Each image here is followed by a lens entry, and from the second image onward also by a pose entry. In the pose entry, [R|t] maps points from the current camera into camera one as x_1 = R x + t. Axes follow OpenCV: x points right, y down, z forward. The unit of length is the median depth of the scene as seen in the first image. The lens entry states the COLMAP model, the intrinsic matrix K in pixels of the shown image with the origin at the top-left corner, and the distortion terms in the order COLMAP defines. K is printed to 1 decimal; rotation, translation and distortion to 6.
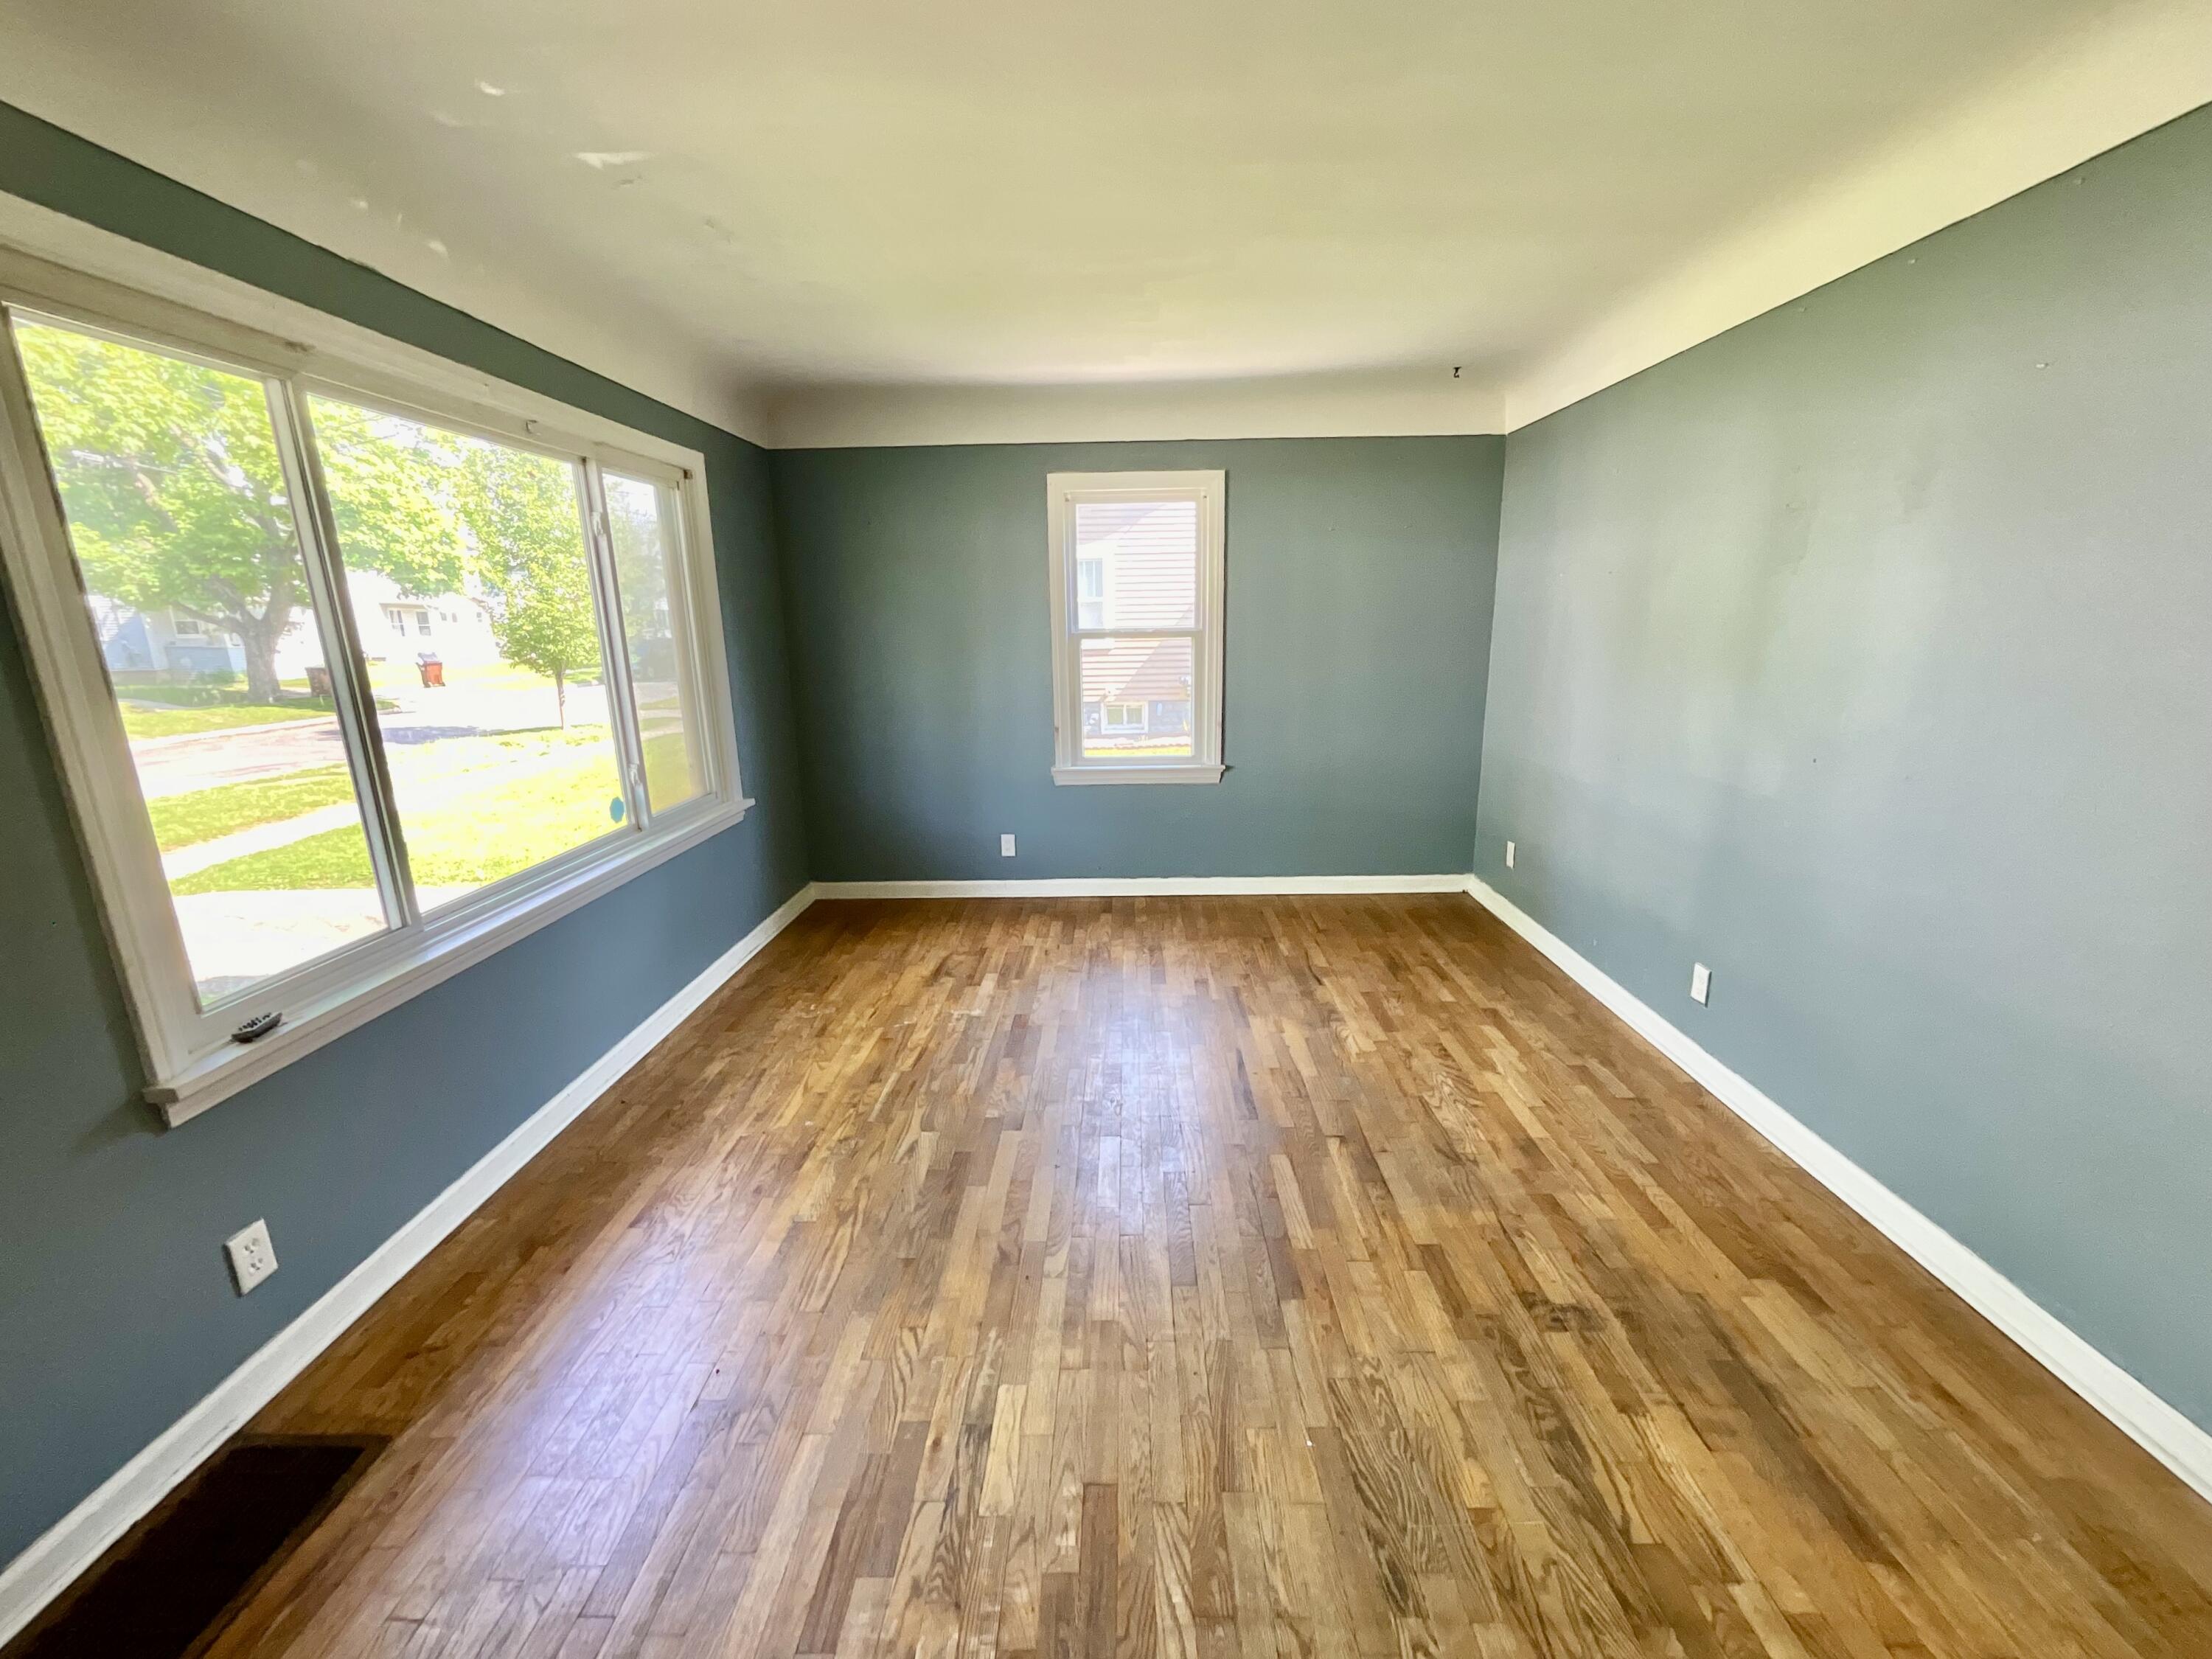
lens RADIAL K [[892.8, 0, 1108.0], [0, 892.8, 829.7], [0, 0, 1]] dist [-0.003218, 0.002515]
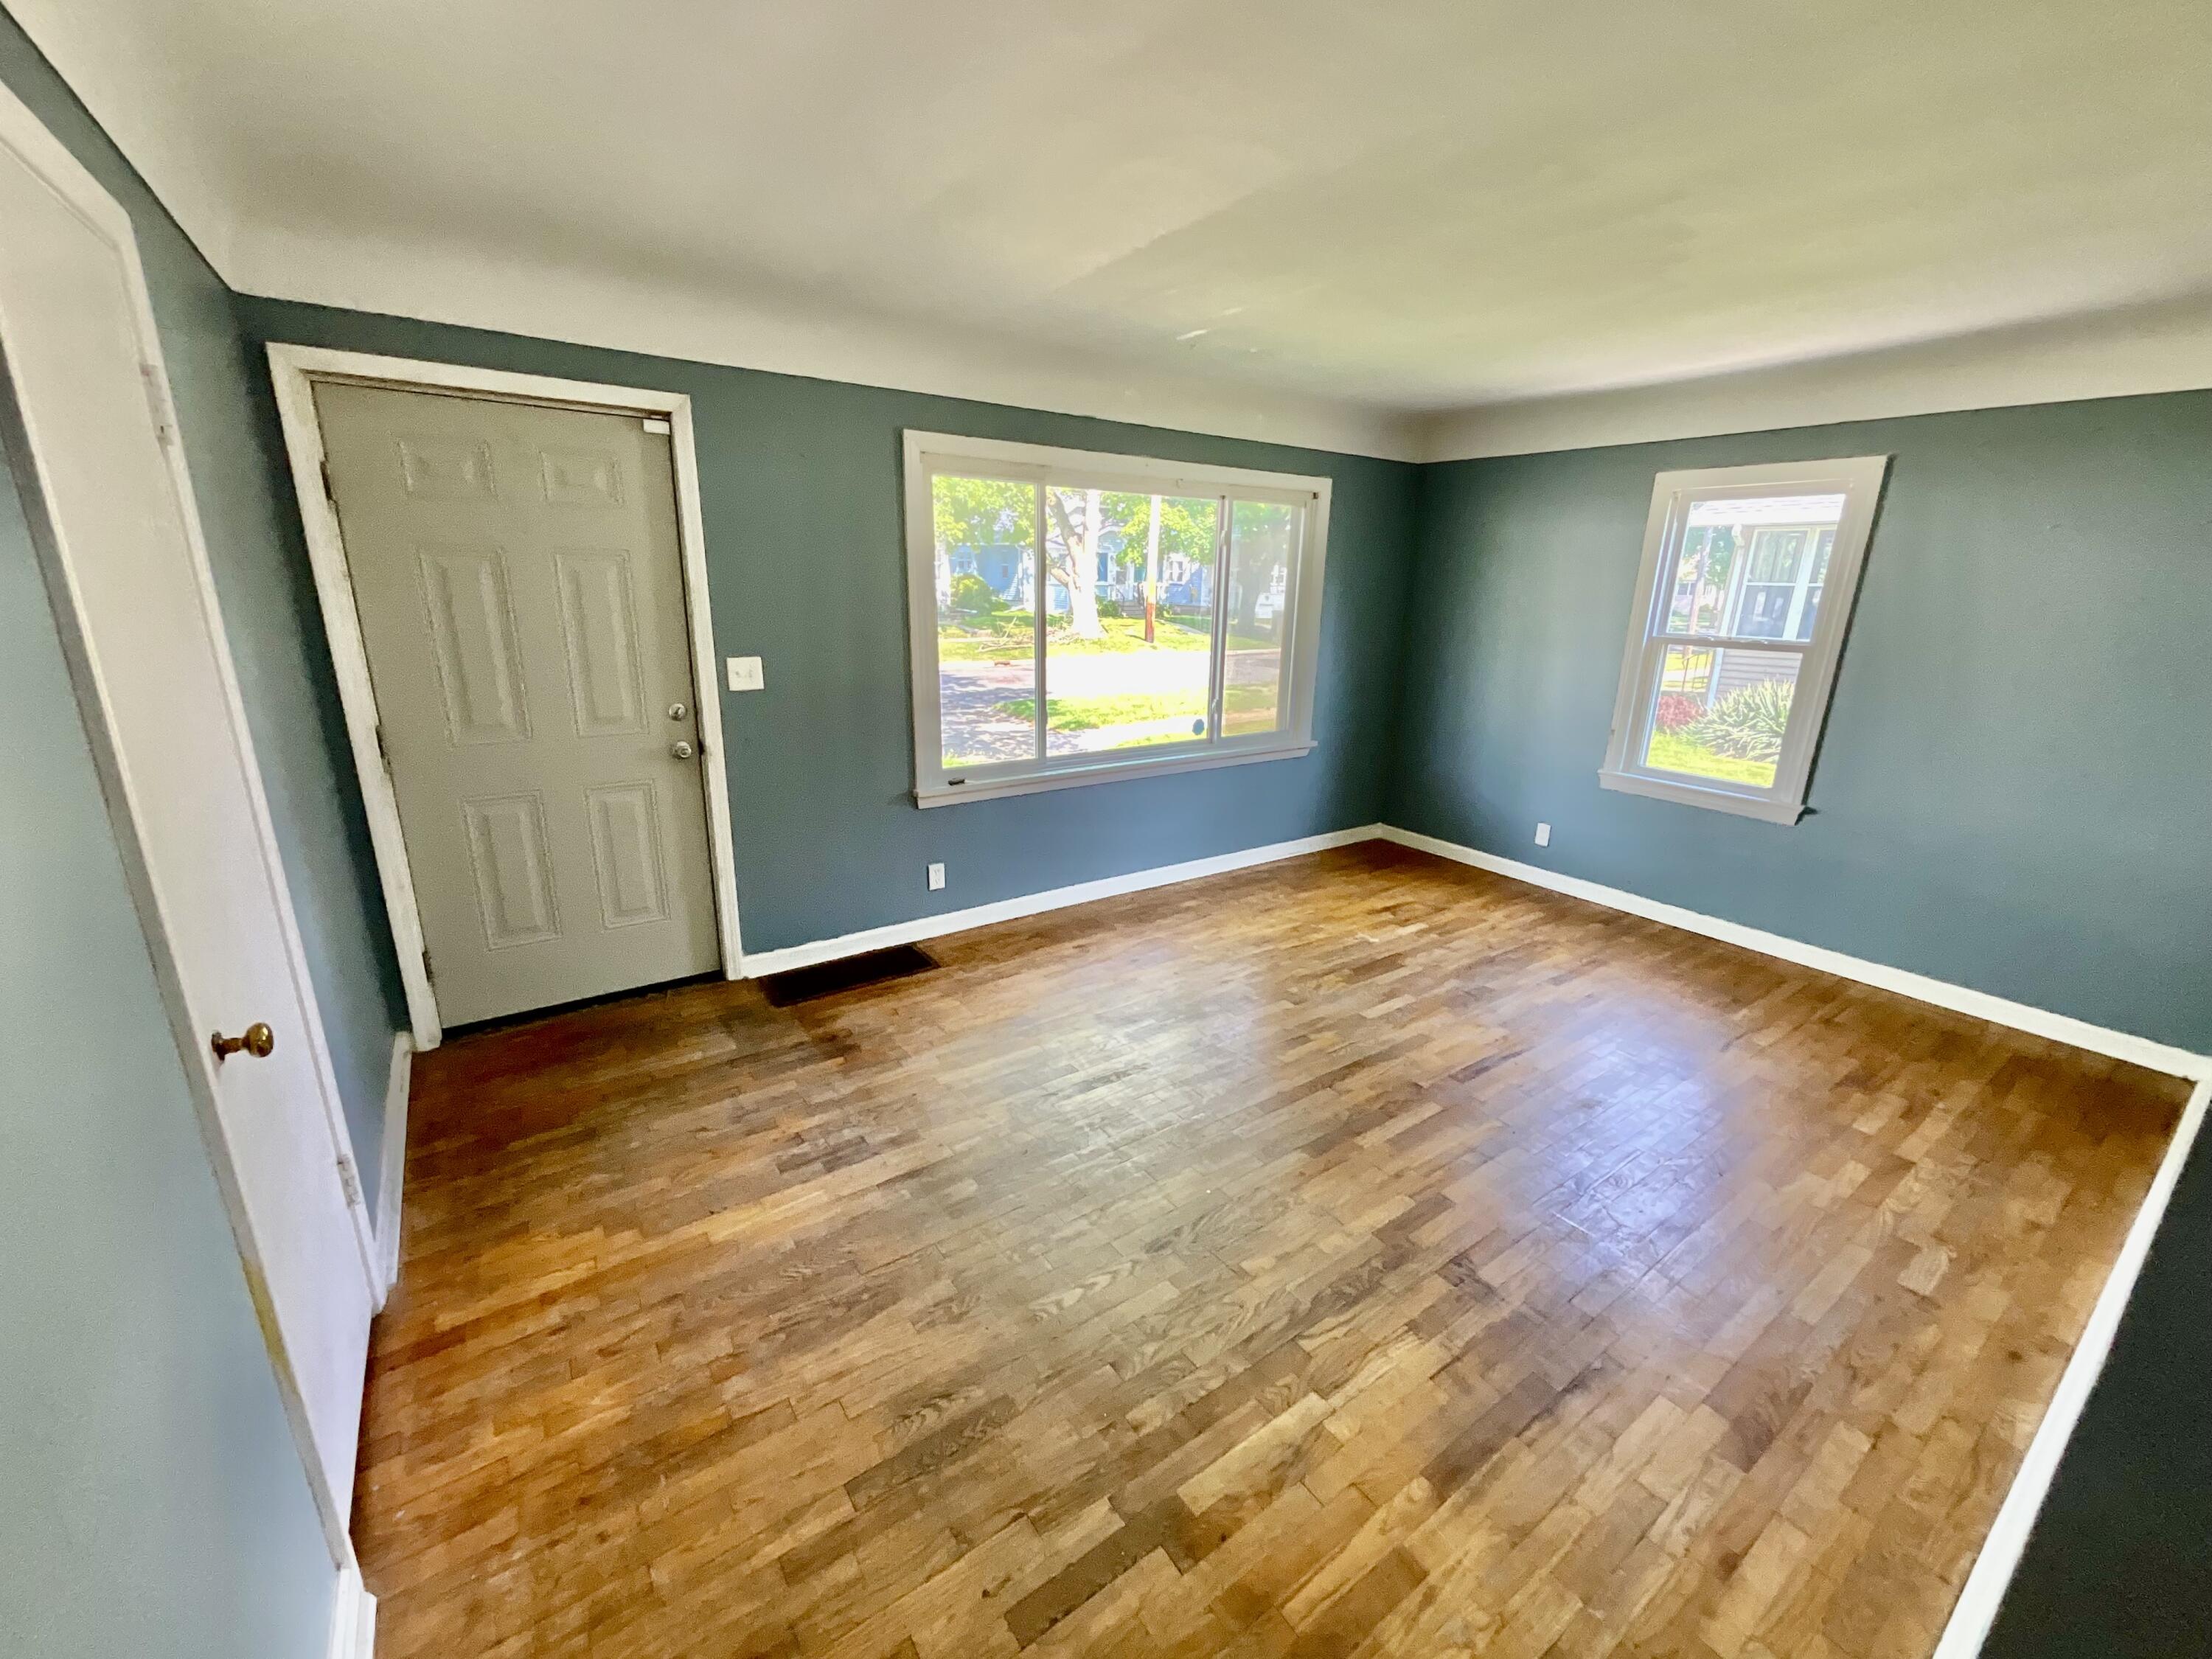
lens RADIAL K [[892.8, 0, 1108.3], [0, 892.8, 832.6], [0, 0, 1]] dist [-0.003218, 0.002515]
pose [[0.592783, 0.253624, -0.764384, 0.605275], [-0.220236, 0.963990, 0.149060, -0.044366], [0.774664, 0.079985, 0.627294, -0.067166]]
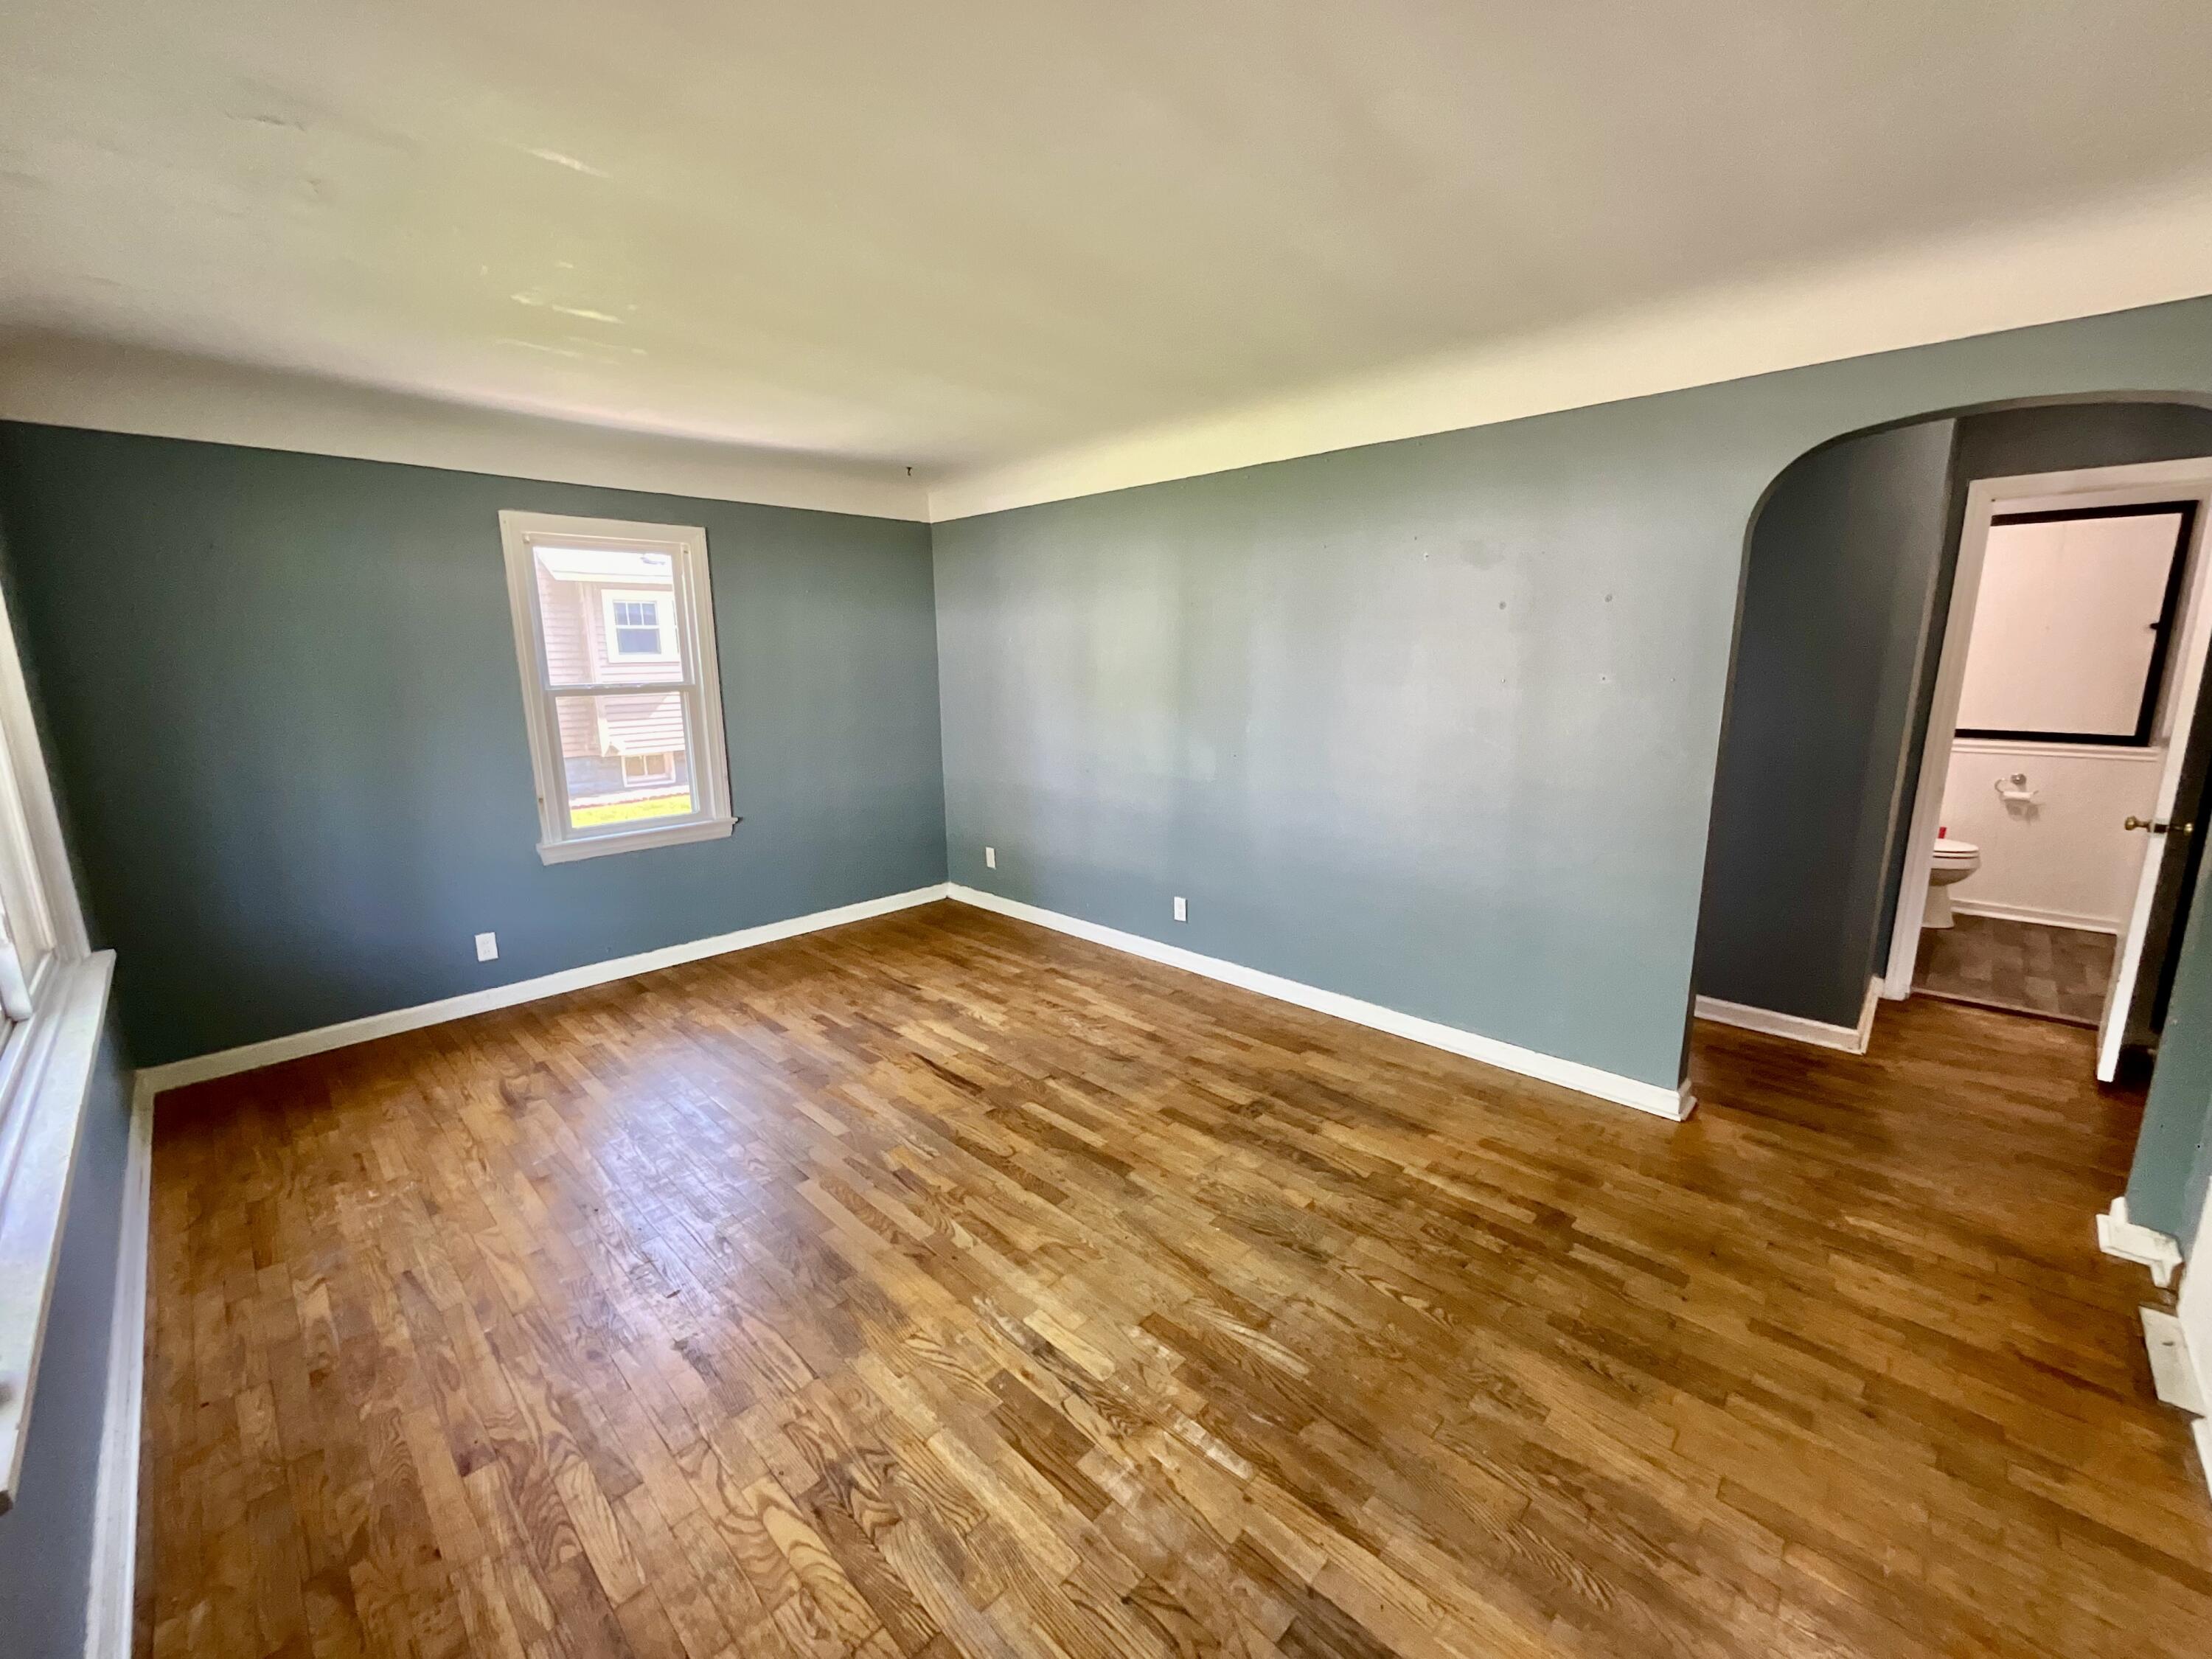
lens RADIAL K [[892.8, 0, 1109.0], [0, 892.8, 825.2], [0, 0, 1]] dist [-0.003218, 0.002515]
pose [[0.682638, -0.130561, 0.718999, -0.471411], [0.169933, 0.985299, 0.017578, -0.015575], [-0.710724, 0.110182, 0.694789, 0.012505]]
